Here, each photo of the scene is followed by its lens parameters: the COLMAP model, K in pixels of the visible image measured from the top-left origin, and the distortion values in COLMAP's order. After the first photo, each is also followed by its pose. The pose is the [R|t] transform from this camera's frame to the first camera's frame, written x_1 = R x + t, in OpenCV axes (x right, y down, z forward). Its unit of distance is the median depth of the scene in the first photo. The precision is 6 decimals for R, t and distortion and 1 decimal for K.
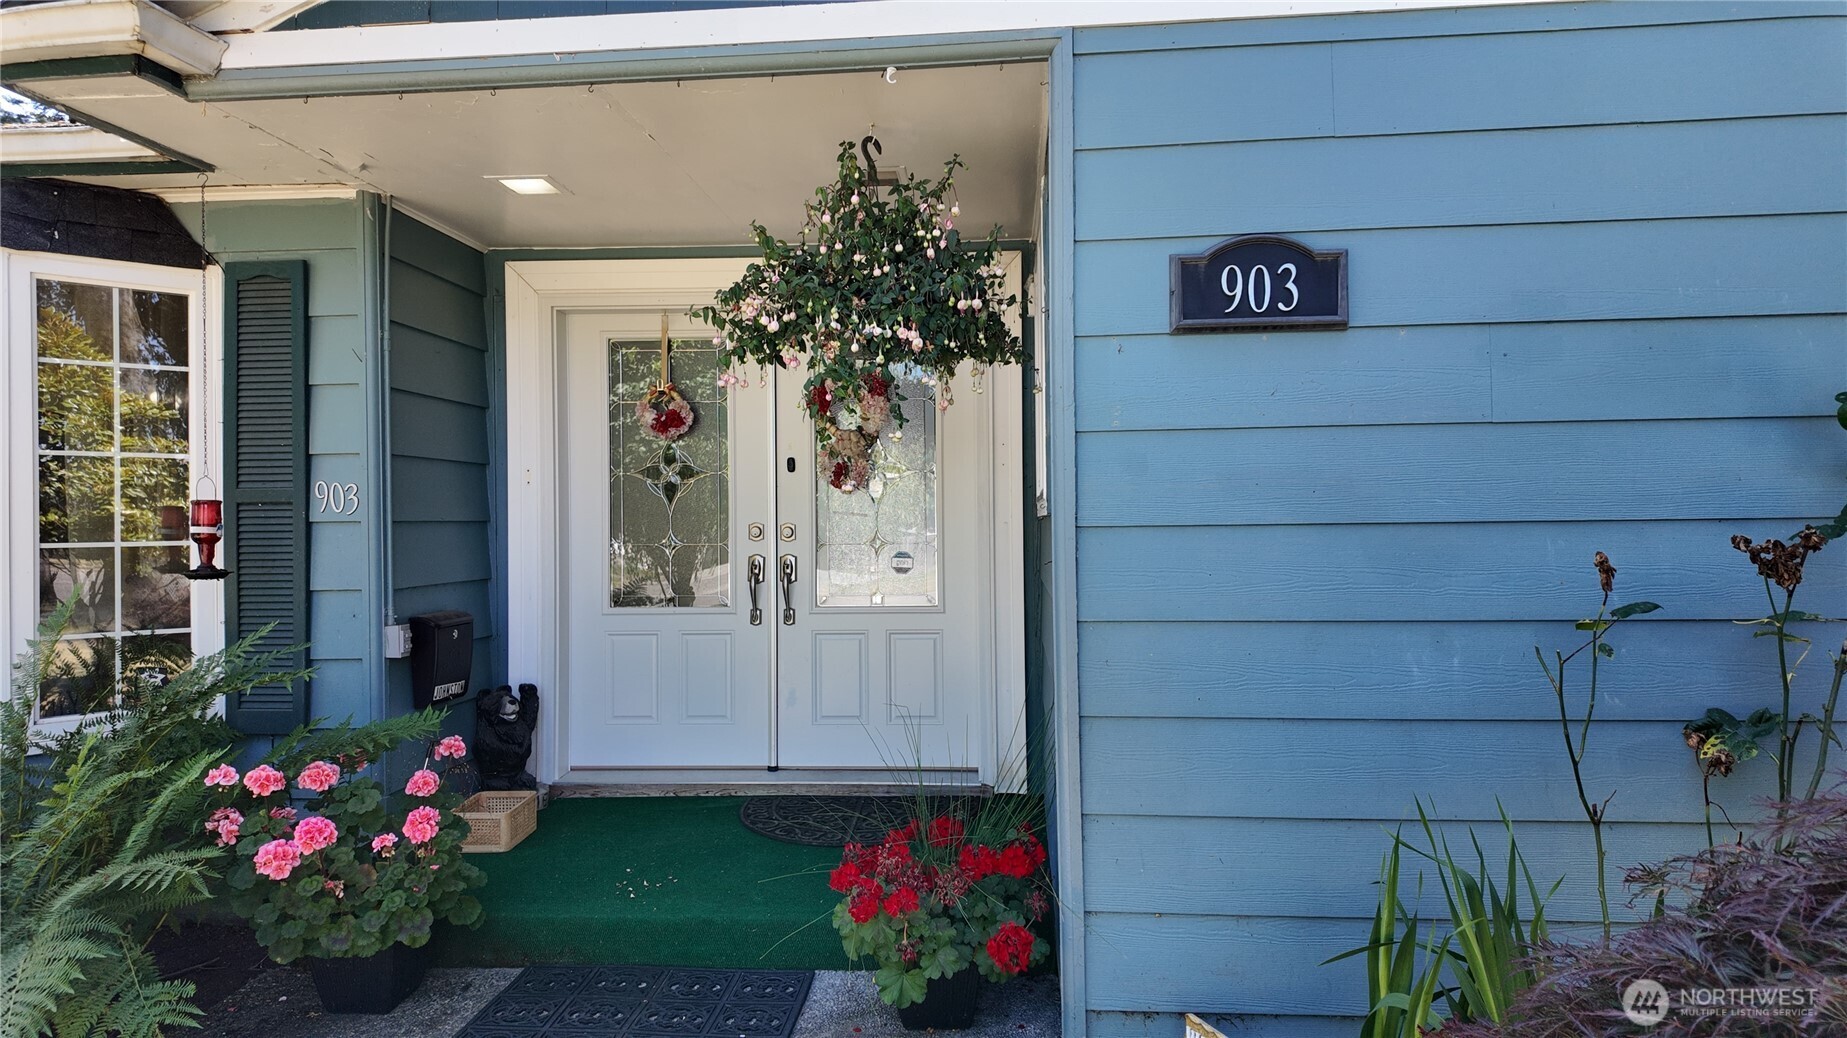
lens RADIAL K [[1109.4, 0, 923.5], [0, 1109.4, 519.0], [0, 0, 1]] dist [0.003676, 0.000387]
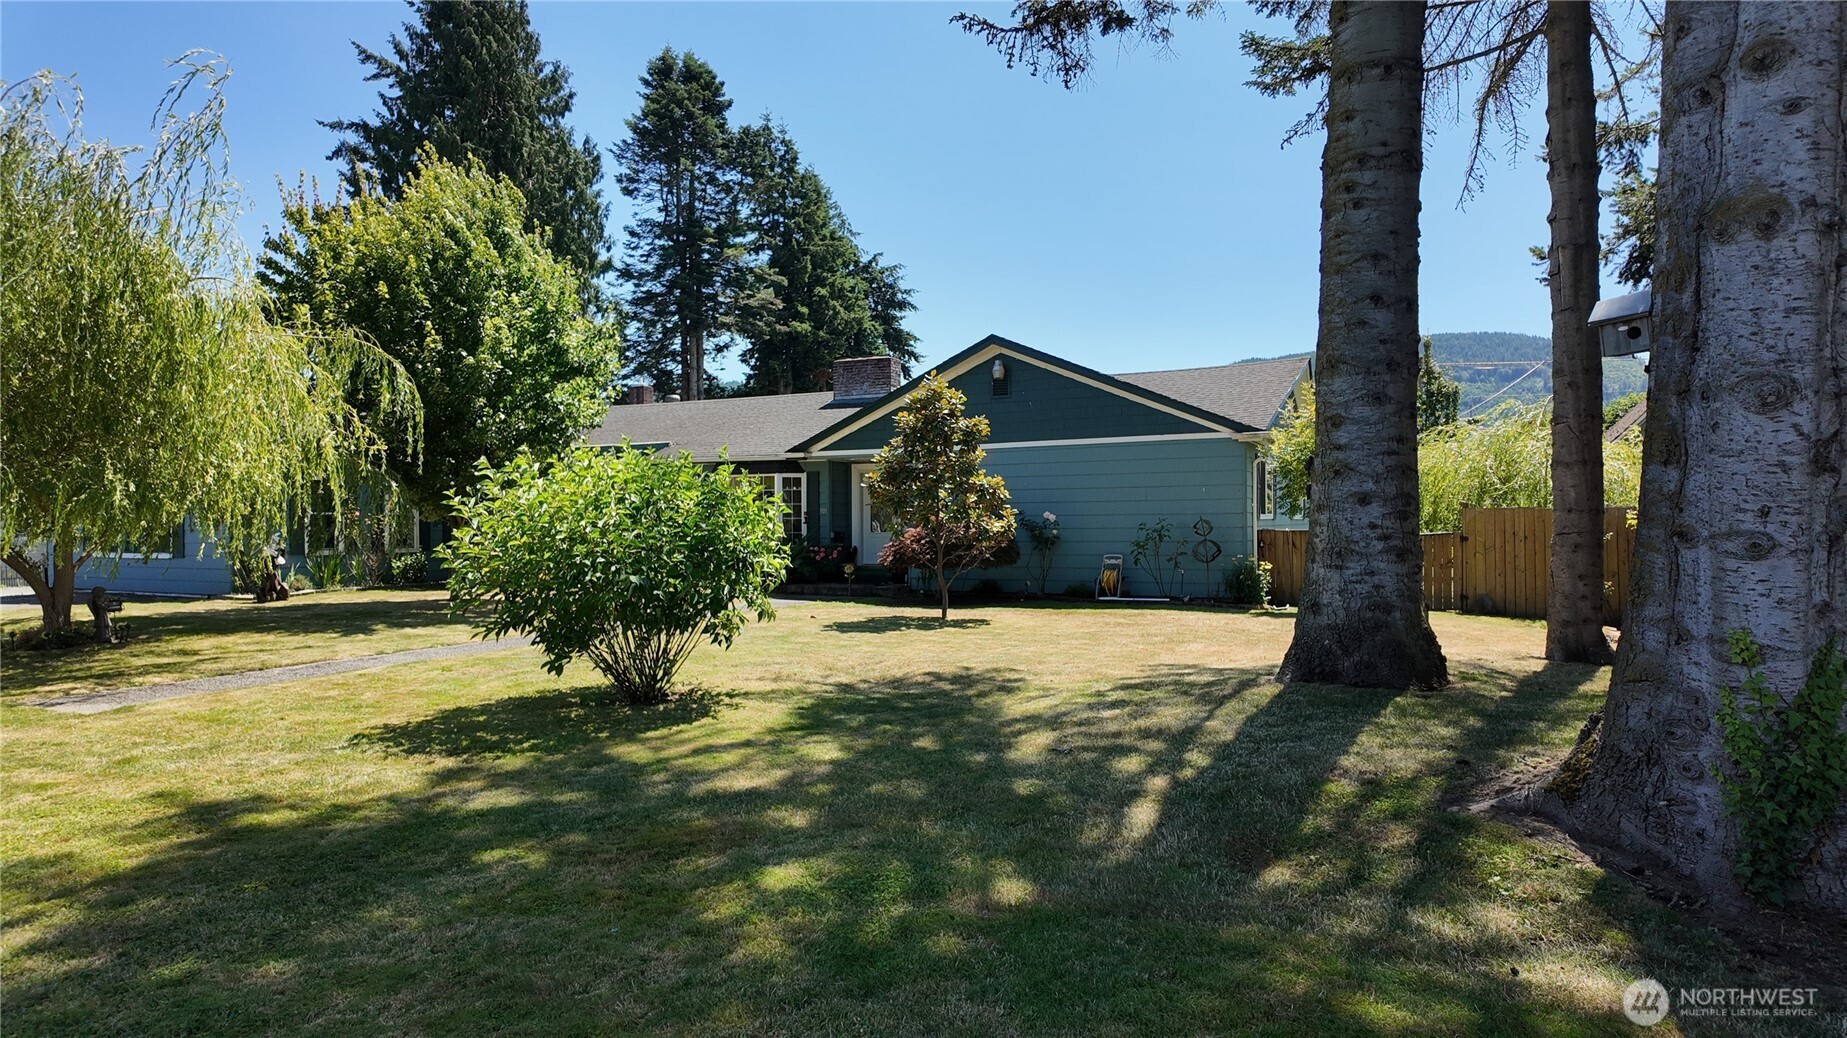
lens RADIAL K [[1025.7, 0, 923.5], [0, 1025.7, 519.0], [0, 0, 1]] dist [0.001526, 0.000034]
pose [[0.943646, 0.004872, -0.330920, 1.830086], [-0.001549, 0.999946, 0.010307, -0.034834], [0.330952, -0.009213, 0.943602, -4.081216]]
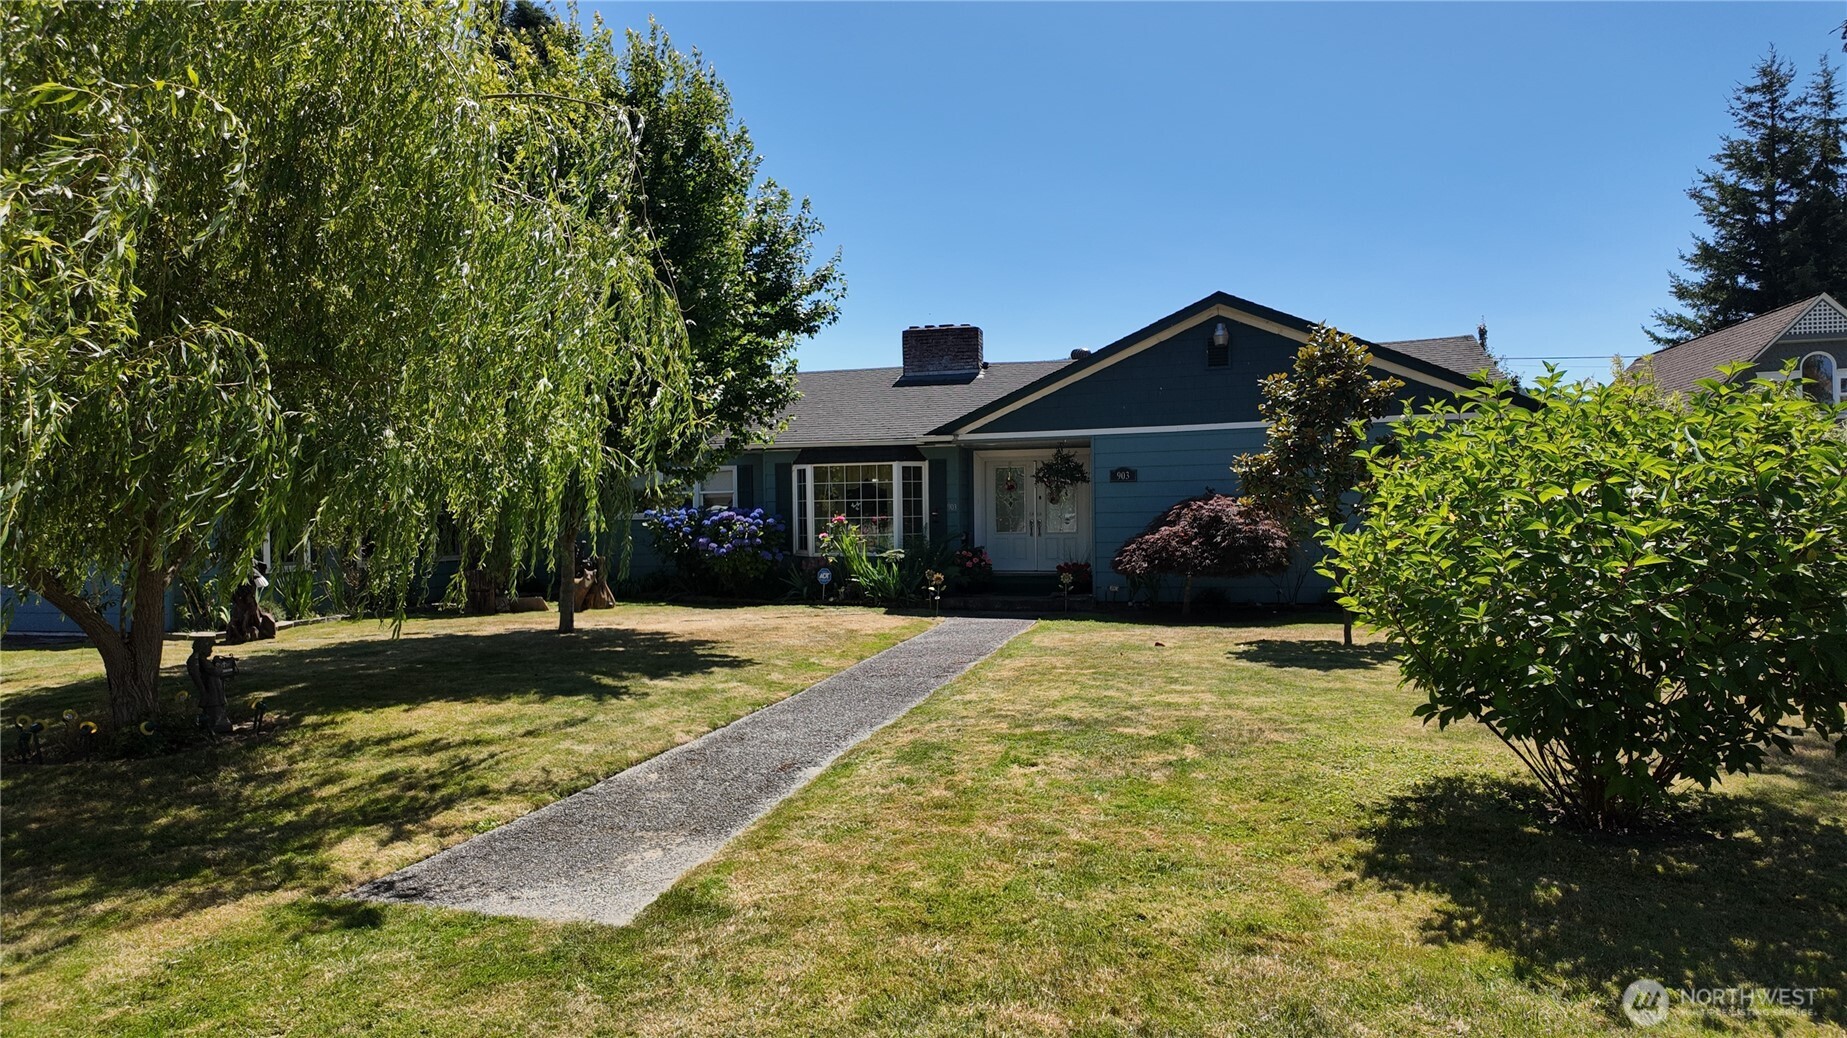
lens RADIAL K [[1050.3, 0, 922.8], [0, 1050.3, 525.0], [0, 0, 1]] dist [0.022121, -0.025768]
pose [[0.988770, -0.003130, -0.149414, 0.042042], [0.005838, 0.999827, 0.017684, -0.024417], [0.149333, -0.018358, 0.988617, -3.671430]]
